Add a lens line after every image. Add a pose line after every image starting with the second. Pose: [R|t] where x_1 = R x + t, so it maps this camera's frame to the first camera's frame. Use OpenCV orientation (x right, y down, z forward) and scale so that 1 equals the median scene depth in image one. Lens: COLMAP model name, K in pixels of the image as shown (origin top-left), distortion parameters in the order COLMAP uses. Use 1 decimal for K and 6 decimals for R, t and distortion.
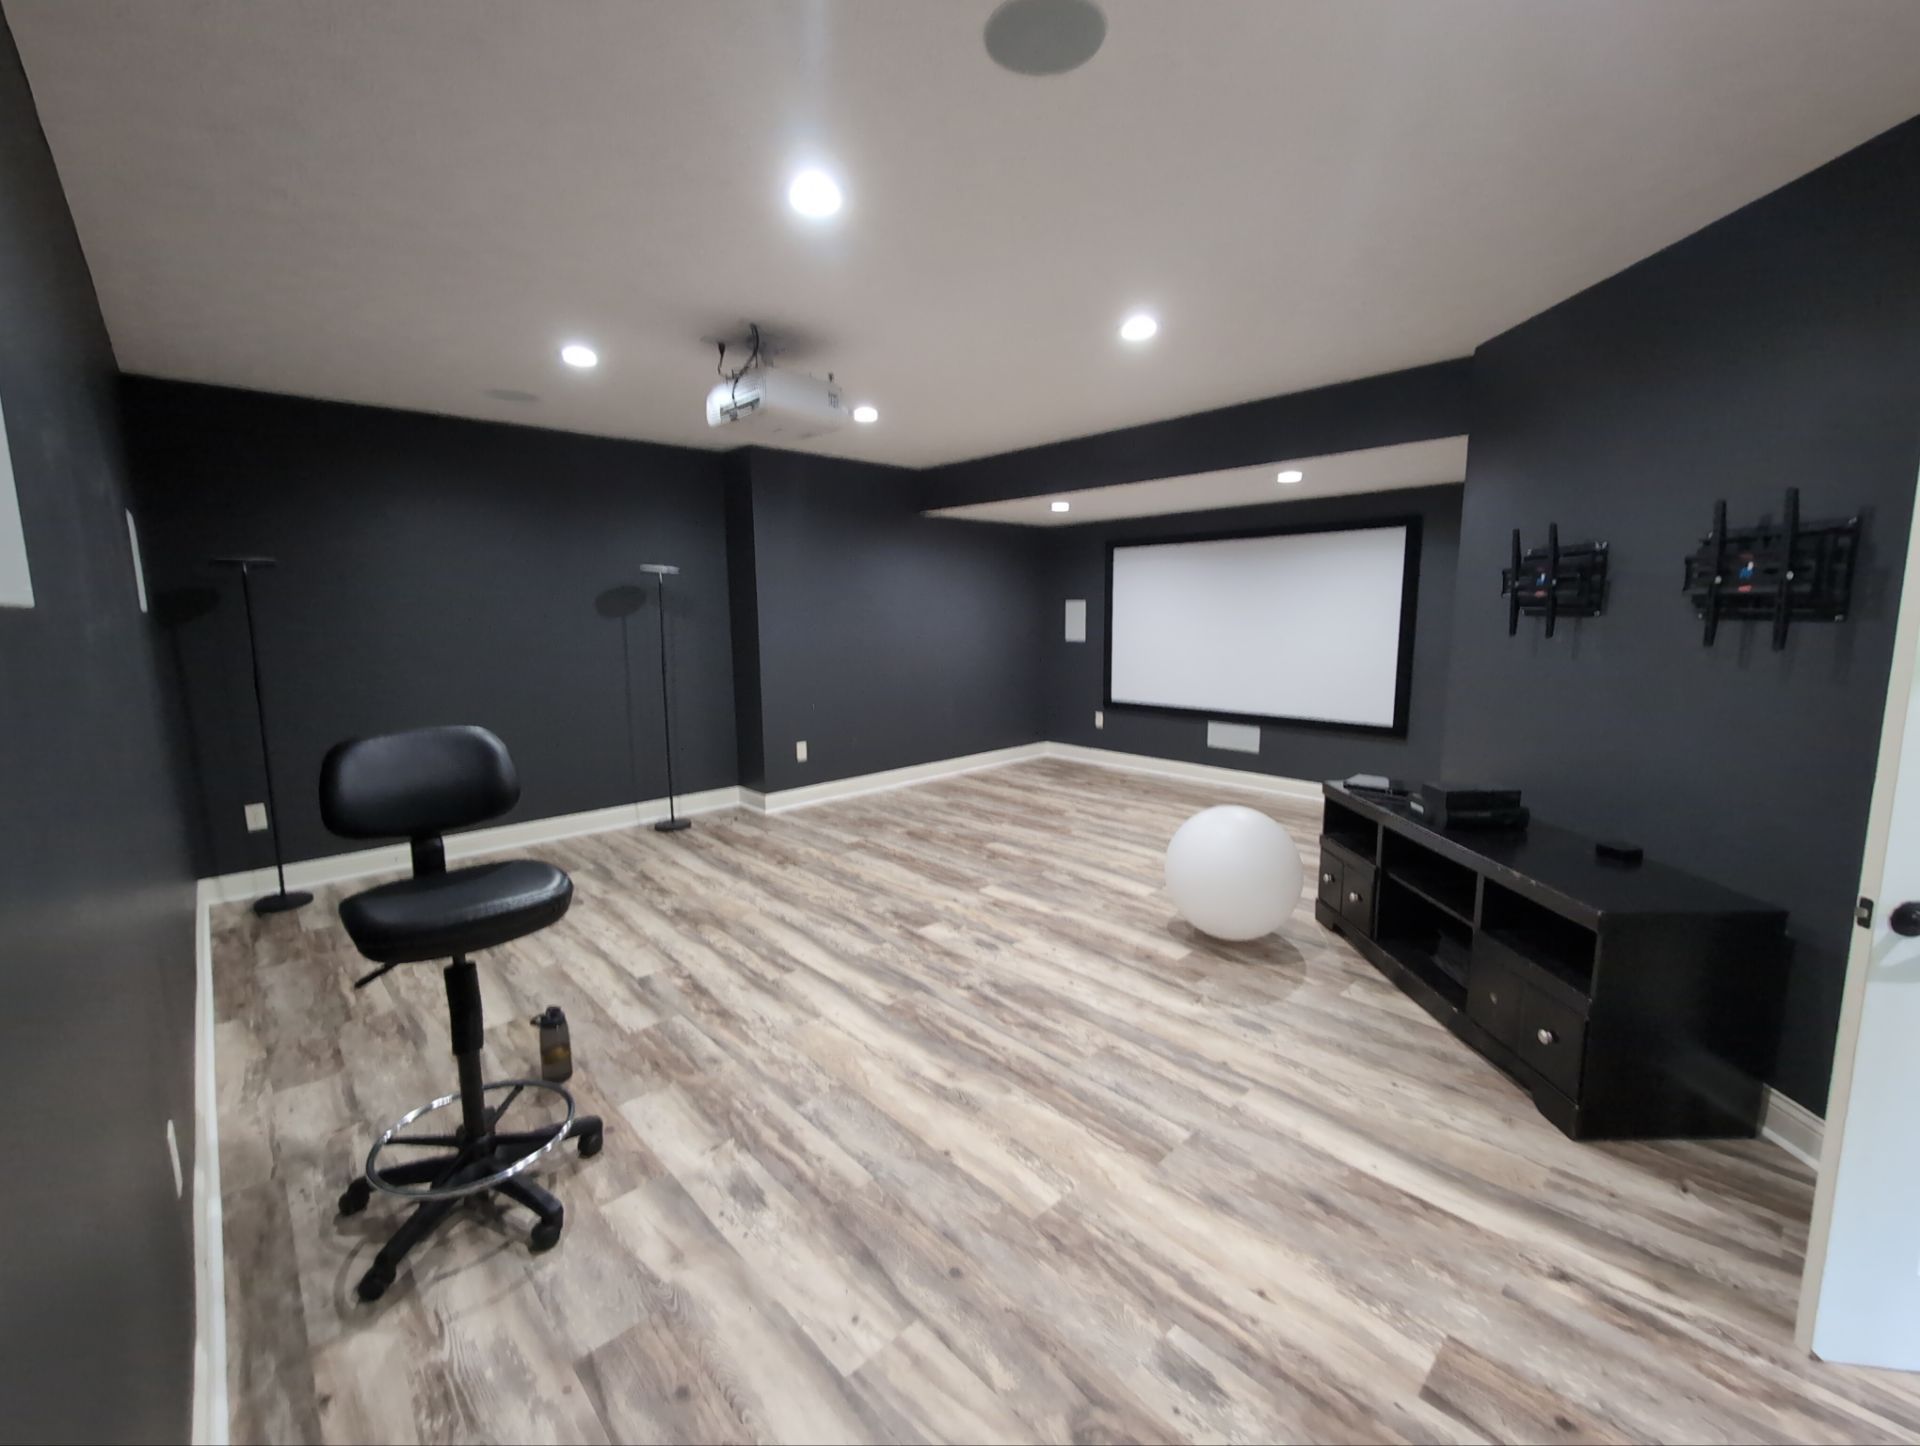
lens RADIAL K [[784.8, 0, 960.0], [0, 784.8, 723.0], [0, 0, 1]] dist [0.000679, 0.000753]
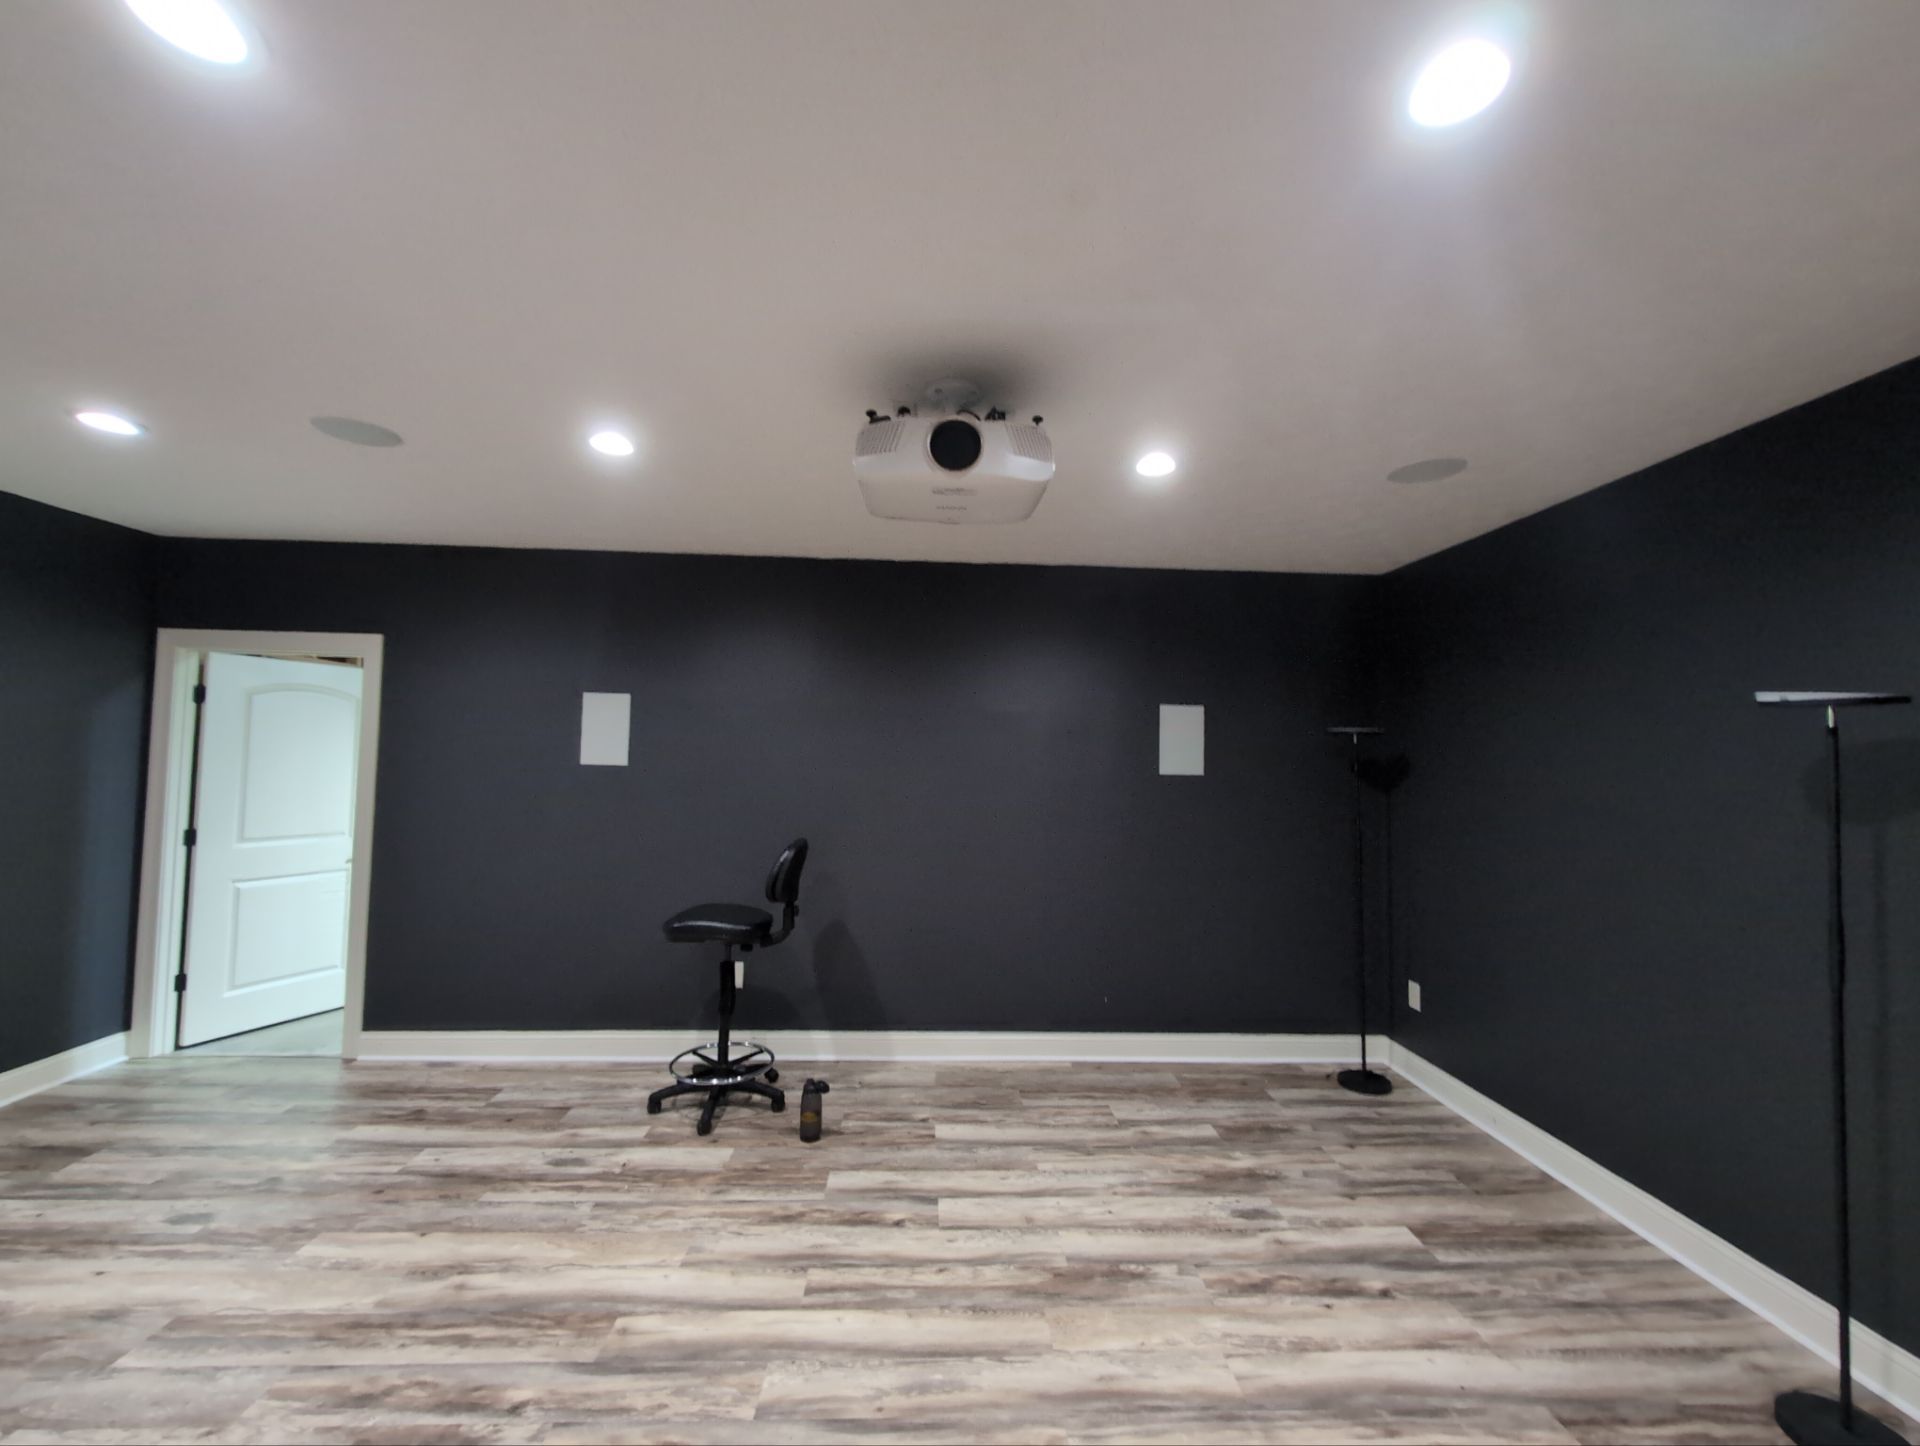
lens RADIAL K [[784.8, 0, 960.0], [0, 784.8, 723.0], [0, 0, 1]] dist [0.000679, 0.000753]
pose [[-0.646231, -0.035049, -0.762337, 0.298917], [-0.122598, 0.990738, 0.058377, -0.293501], [0.753230, 0.131186, -0.644542, 1.743035]]
